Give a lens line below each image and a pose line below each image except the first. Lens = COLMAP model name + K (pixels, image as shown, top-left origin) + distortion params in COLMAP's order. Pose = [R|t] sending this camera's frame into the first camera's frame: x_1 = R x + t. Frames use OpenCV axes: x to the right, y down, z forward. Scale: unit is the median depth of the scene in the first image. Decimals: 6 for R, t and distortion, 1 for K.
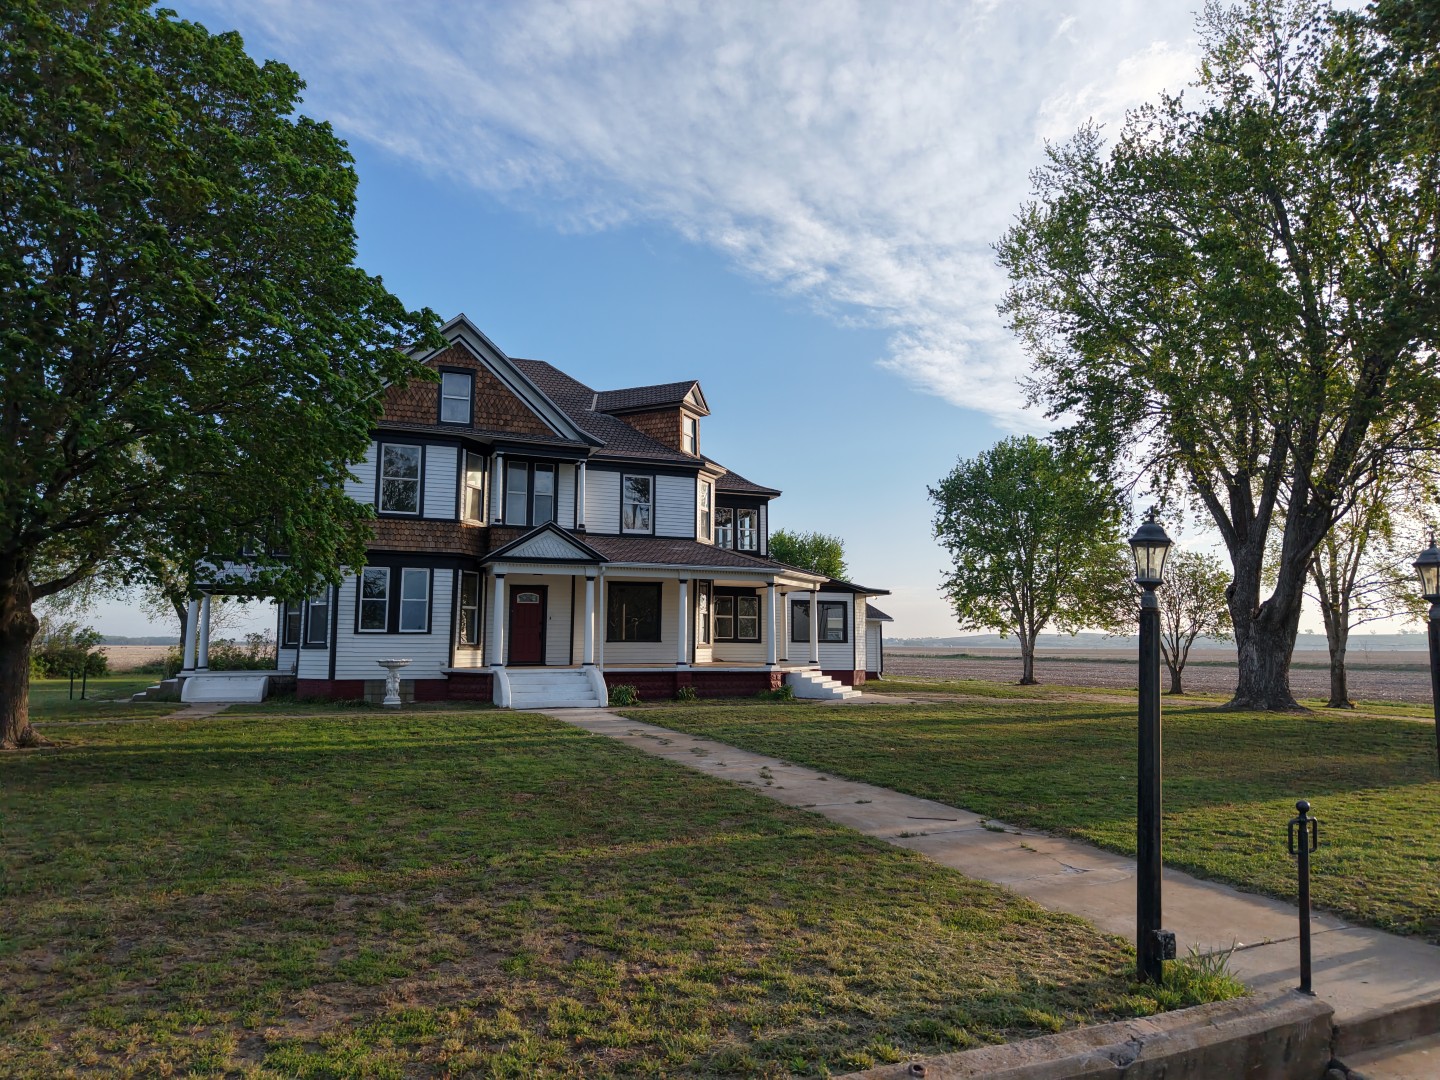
lens RADIAL K [[943.1, 0, 725.6], [0, 943.1, 538.5], [0, 0, 1]] dist [0.010952, 0.000780]
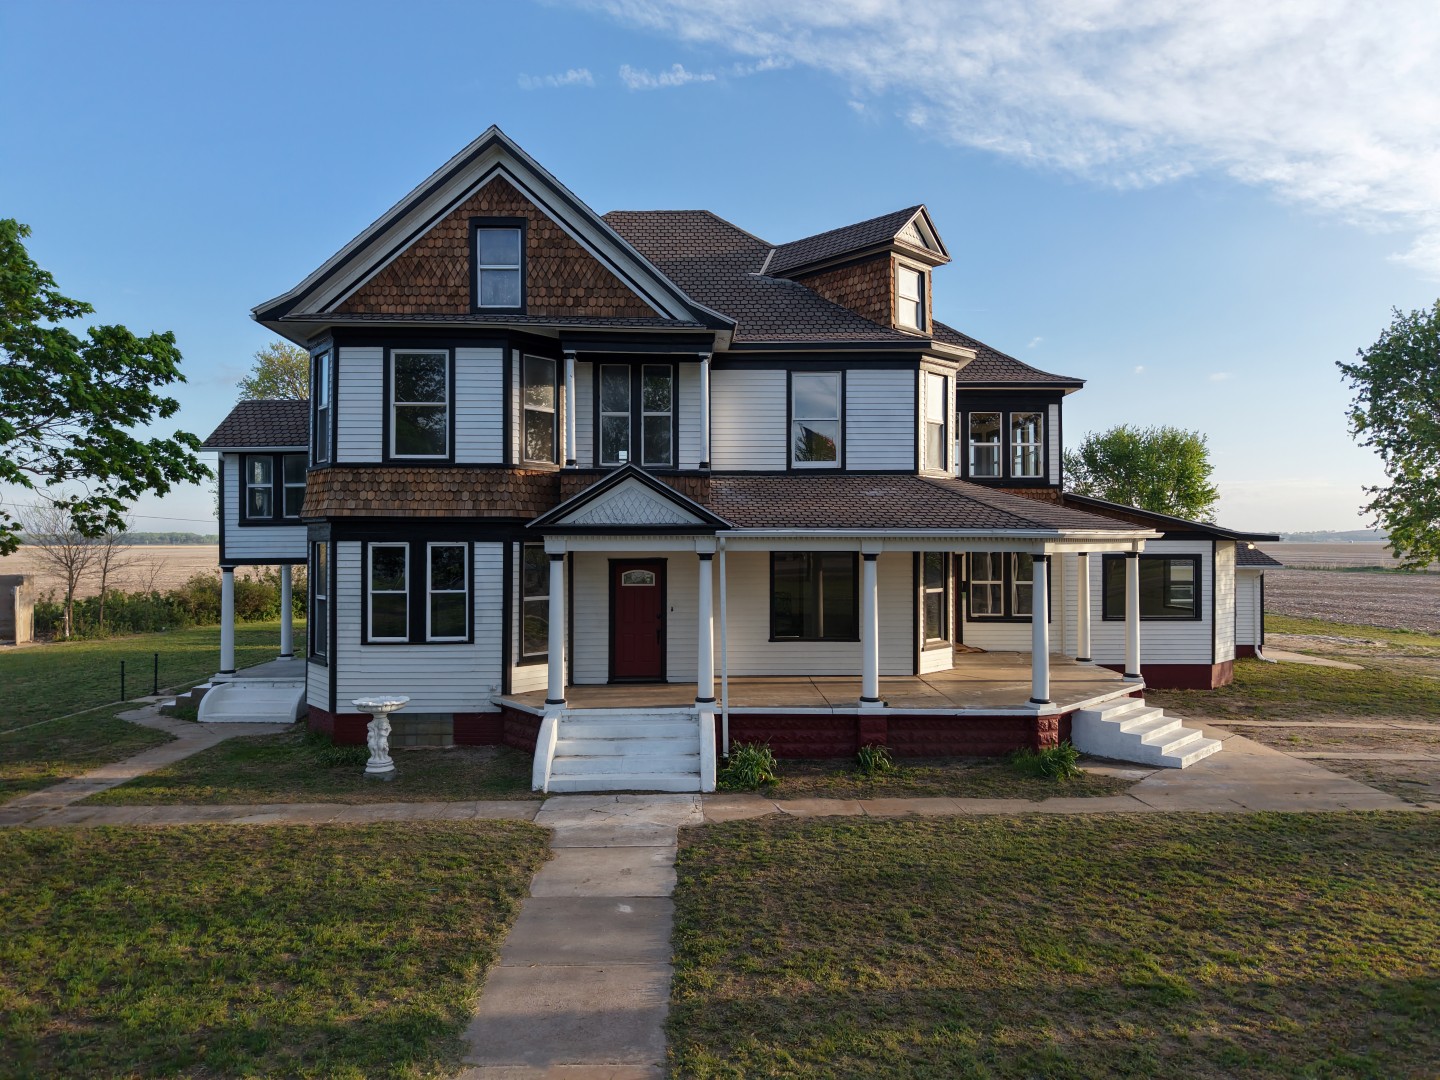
lens RADIAL K [[946.8, 0, 720.0], [0, 946.8, 540.0], [0, 0, 1]] dist [0.003822, 0.000612]
pose [[0.938411, -0.003495, -0.345503, 0.067431], [0.041648, 0.993802, 0.103067, -0.027966], [0.343001, -0.111109, 0.932741, 0.441539]]
